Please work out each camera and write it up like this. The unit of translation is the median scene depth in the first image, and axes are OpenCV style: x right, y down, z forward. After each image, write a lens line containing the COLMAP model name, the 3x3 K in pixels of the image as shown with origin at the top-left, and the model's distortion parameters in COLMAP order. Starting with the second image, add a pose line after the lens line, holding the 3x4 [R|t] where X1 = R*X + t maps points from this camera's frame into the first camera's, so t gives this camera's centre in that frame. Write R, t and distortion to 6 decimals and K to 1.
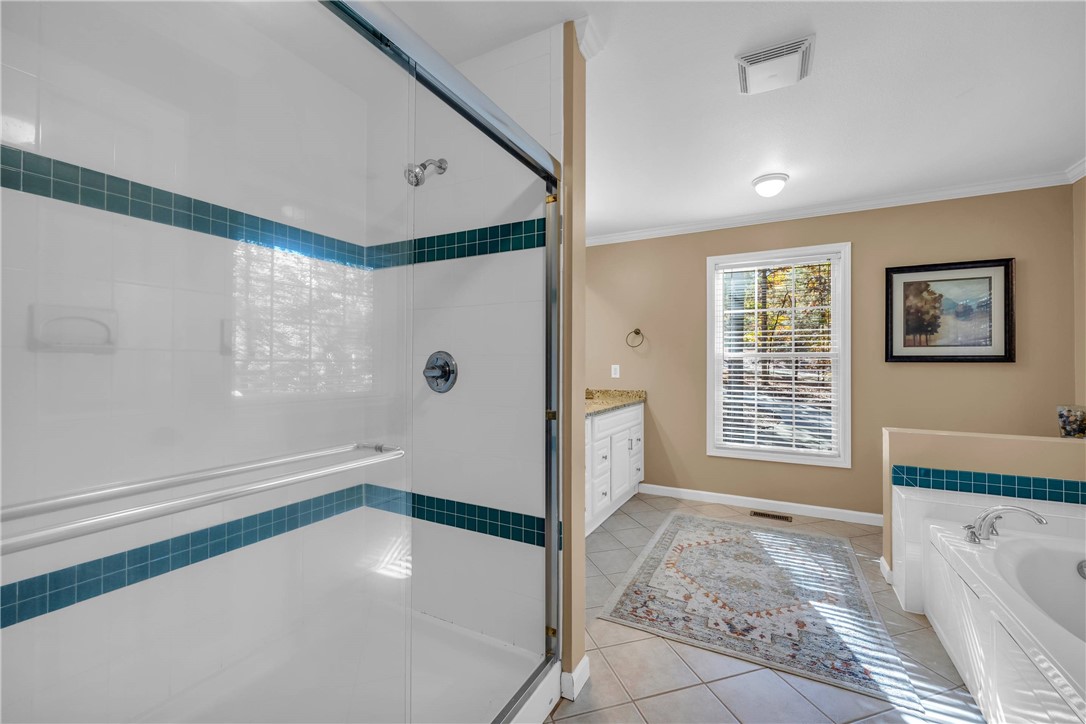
lens RADIAL K [[446.7, 0, 545.4], [0, 446.7, 358.4], [0, 0, 1]] dist [-0.002208, 0.000249]
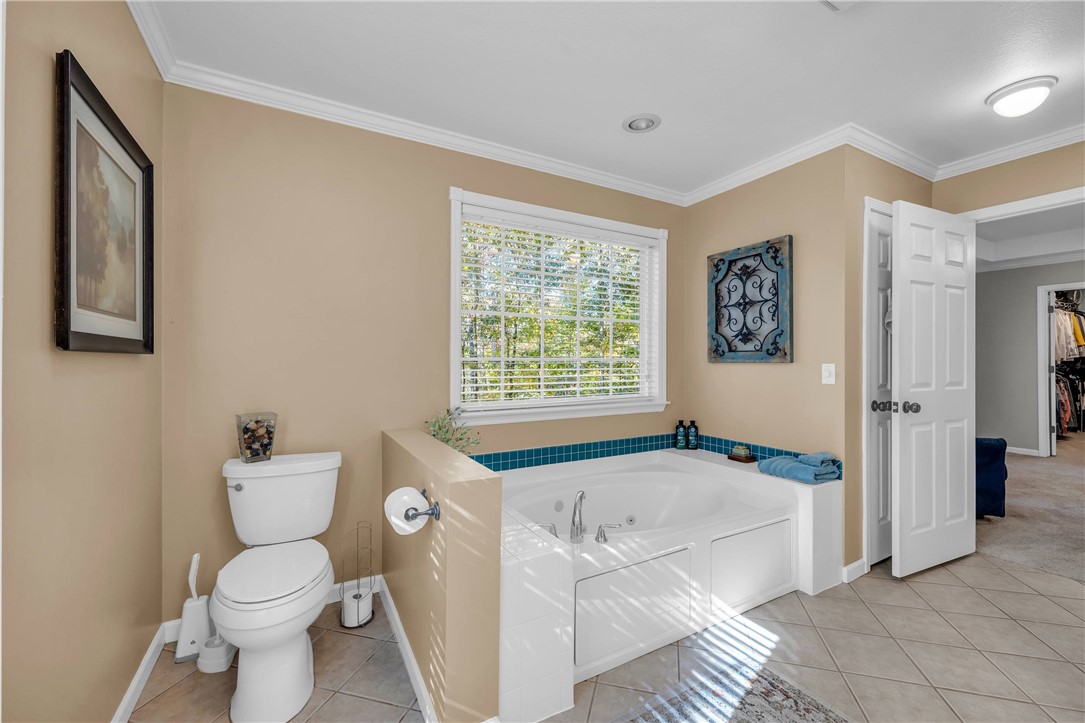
lens RADIAL K [[436.8, 0, 547.8], [0, 436.8, 361.9], [0, 0, 1]] dist [-0.002784, -0.000211]
pose [[-0.843050, -0.007476, 0.537783, 0.467852], [-0.008944, 0.999960, -0.000120, 0.019287], [-0.537760, -0.004911, -0.843083, 1.590580]]
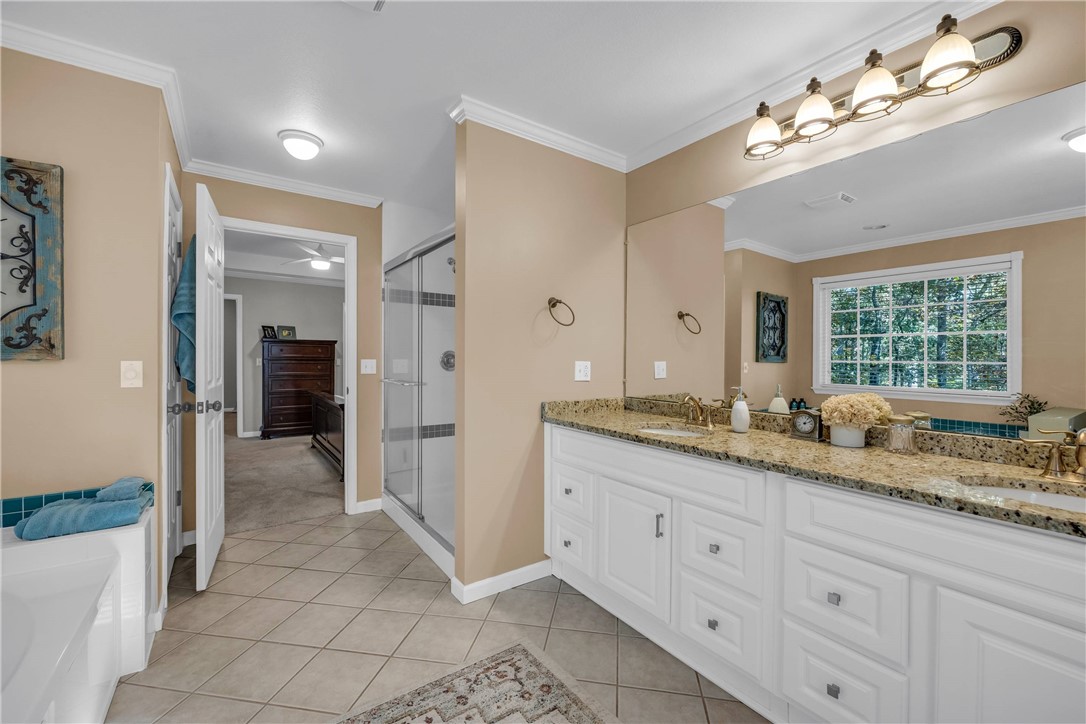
lens RADIAL K [[446.7, 0, 545.4], [0, 446.7, 358.4], [0, 0, 1]] dist [-0.002208, 0.000249]
pose [[-0.450597, -0.005647, -0.892710, 0.871634], [-0.000024, 0.999980, -0.006313, 0.018030], [0.892727, -0.002823, -0.450588, 1.381175]]
